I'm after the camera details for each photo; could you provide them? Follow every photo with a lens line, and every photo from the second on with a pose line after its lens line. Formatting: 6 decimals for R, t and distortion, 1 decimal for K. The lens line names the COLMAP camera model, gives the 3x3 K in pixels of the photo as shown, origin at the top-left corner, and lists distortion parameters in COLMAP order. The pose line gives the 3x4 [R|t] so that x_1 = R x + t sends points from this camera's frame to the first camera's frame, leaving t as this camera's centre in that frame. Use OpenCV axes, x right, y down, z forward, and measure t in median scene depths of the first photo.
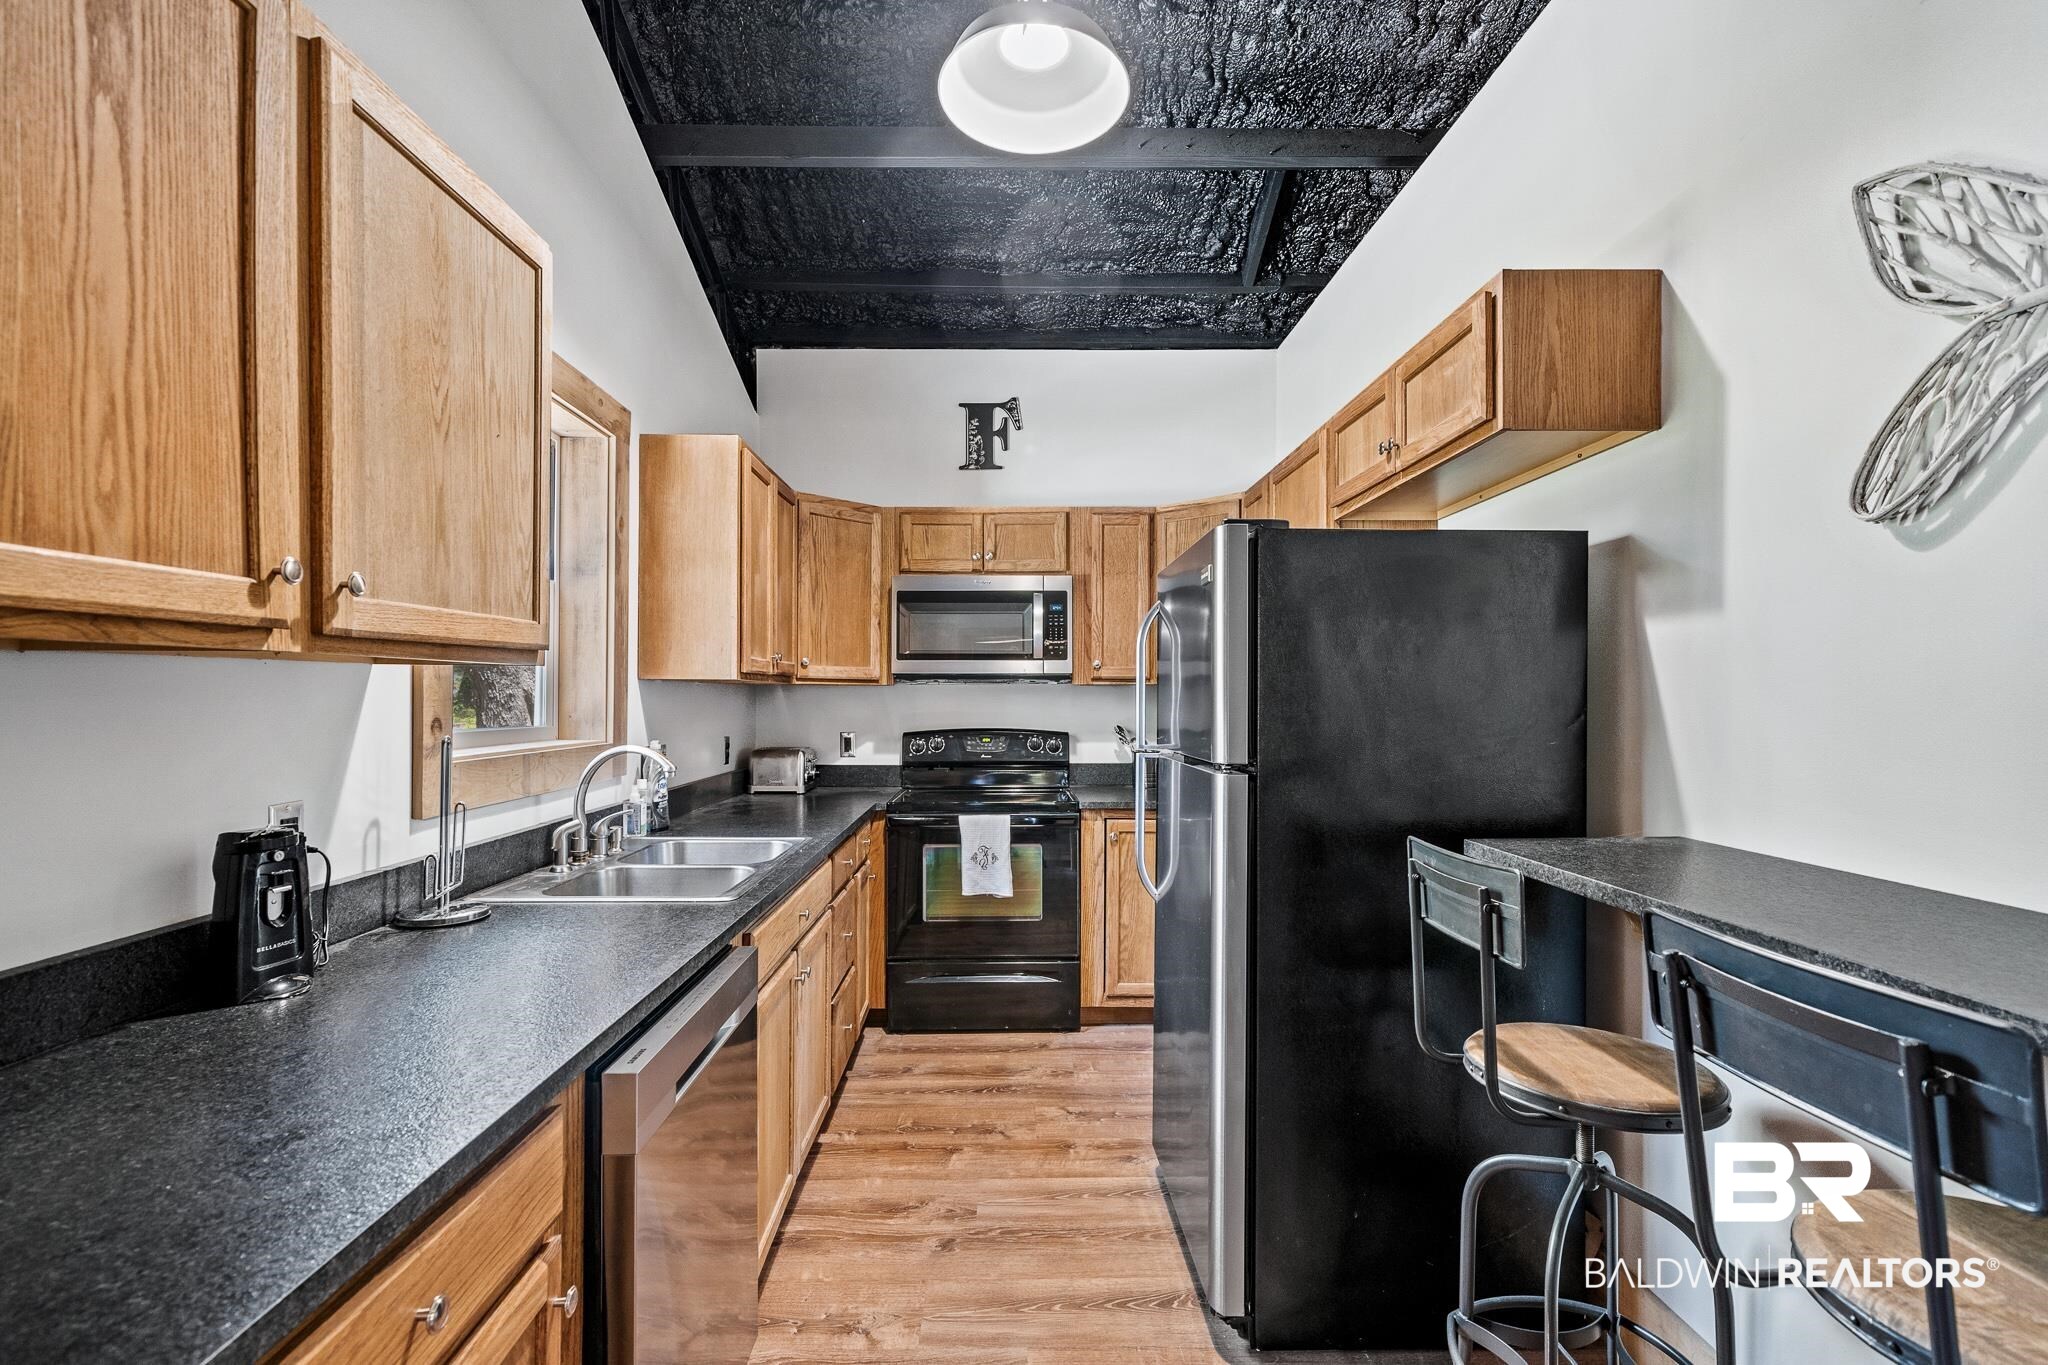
lens RADIAL K [[935.4, 0, 1021.6], [0, 935.4, 692.4], [0, 0, 1]] dist [0.000671, 0.000287]
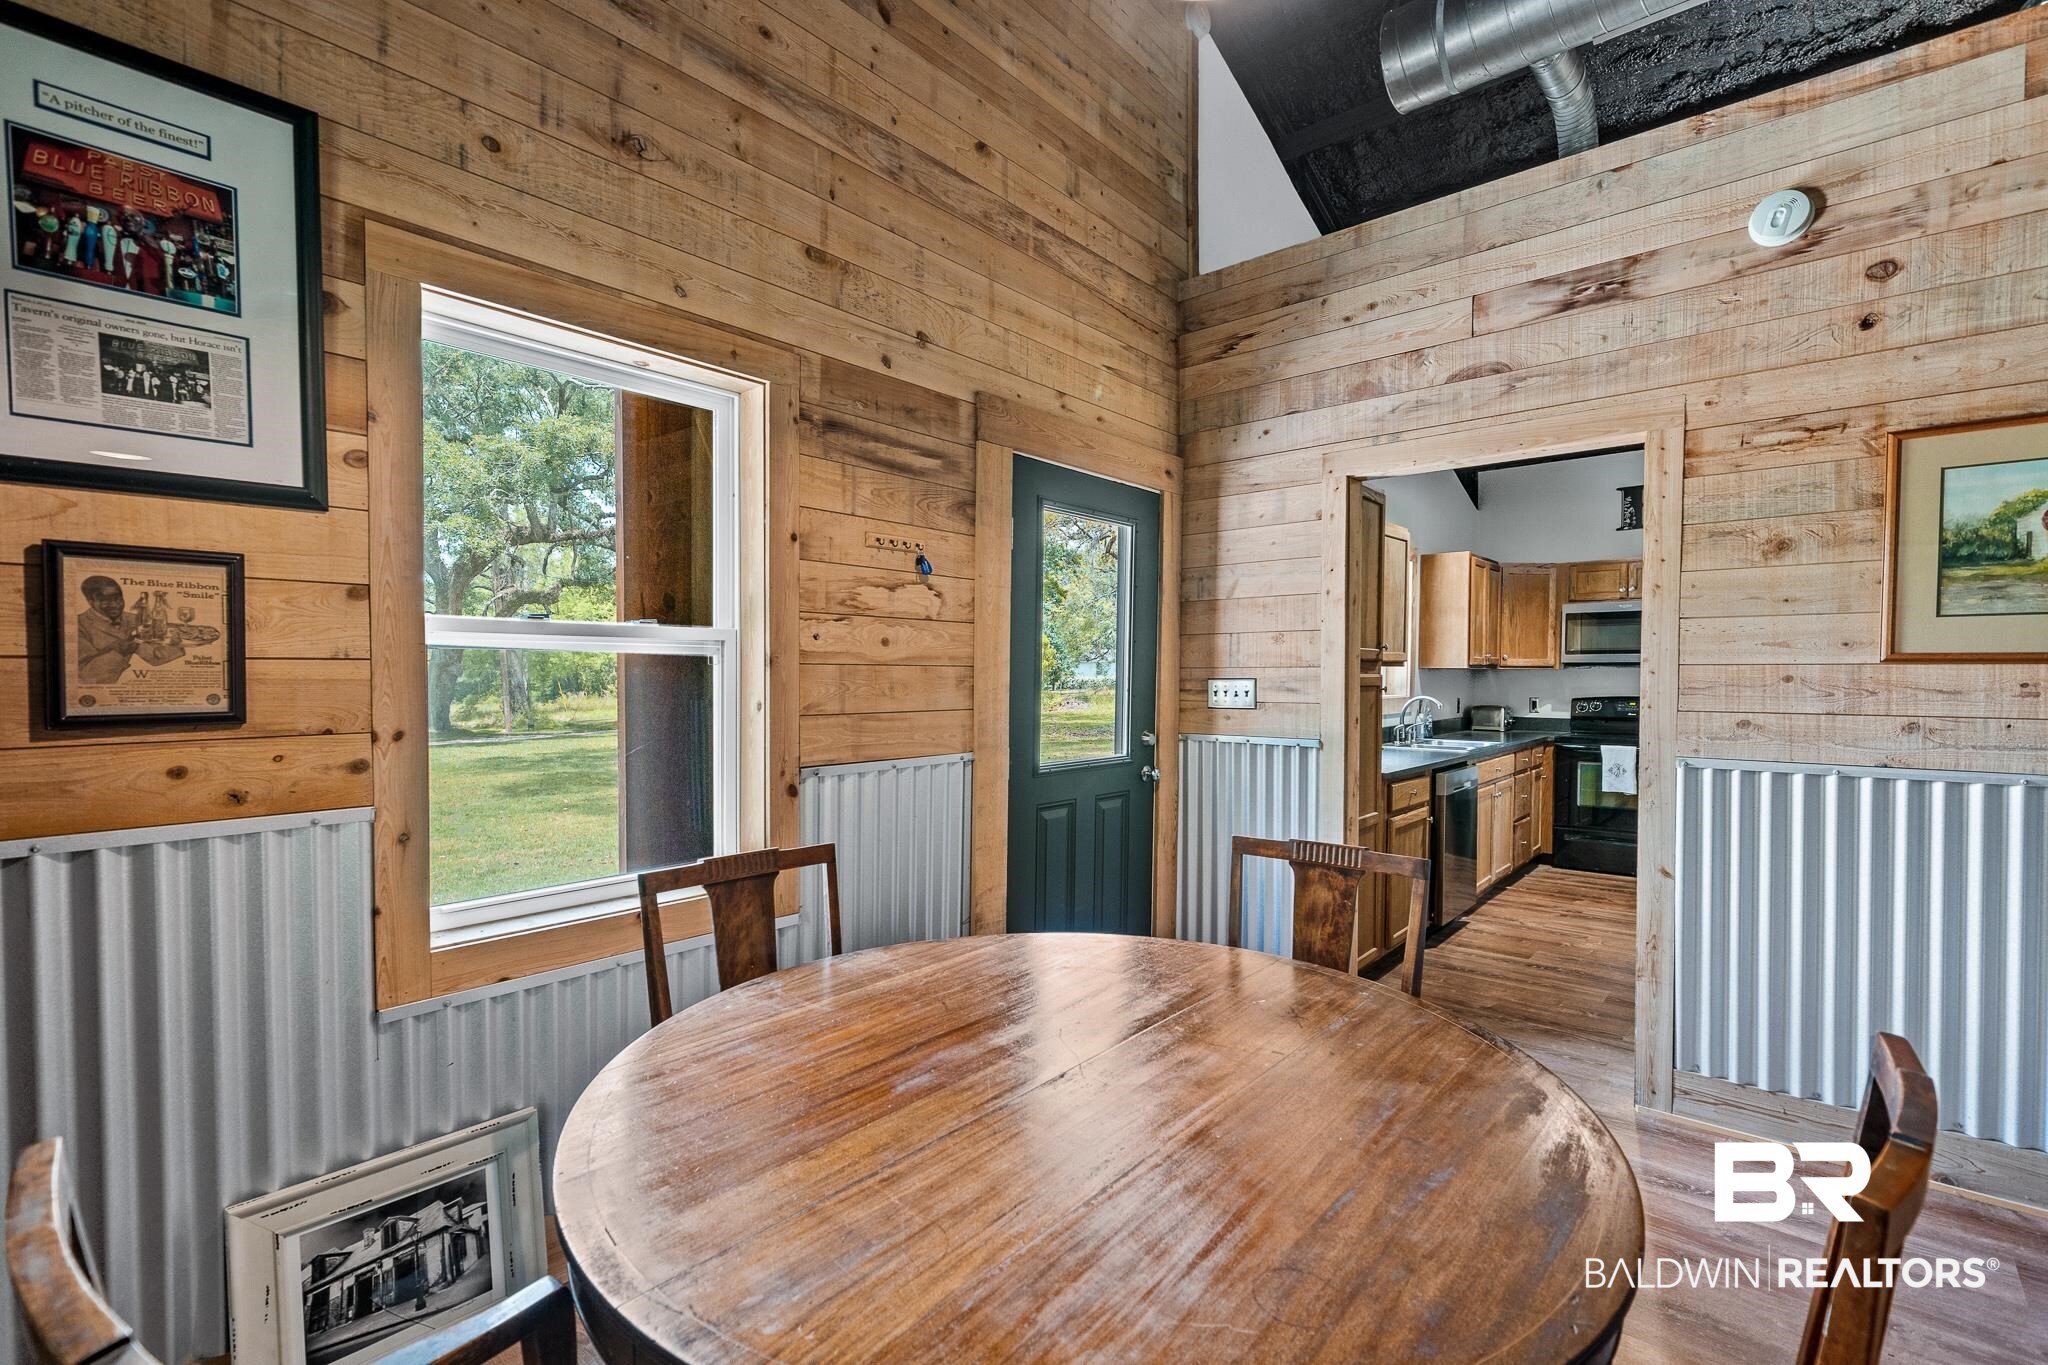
lens RADIAL K [[935.4, 0, 1023.5], [0, 935.4, 689.0], [0, 0, 1]] dist [0.000671, 0.000287]
pose [[0.750926, 0.015986, -0.660192, 0.251038], [-0.000821, 0.999729, 0.023273, -0.011226], [0.660385, -0.016934, 0.750736, -0.924800]]
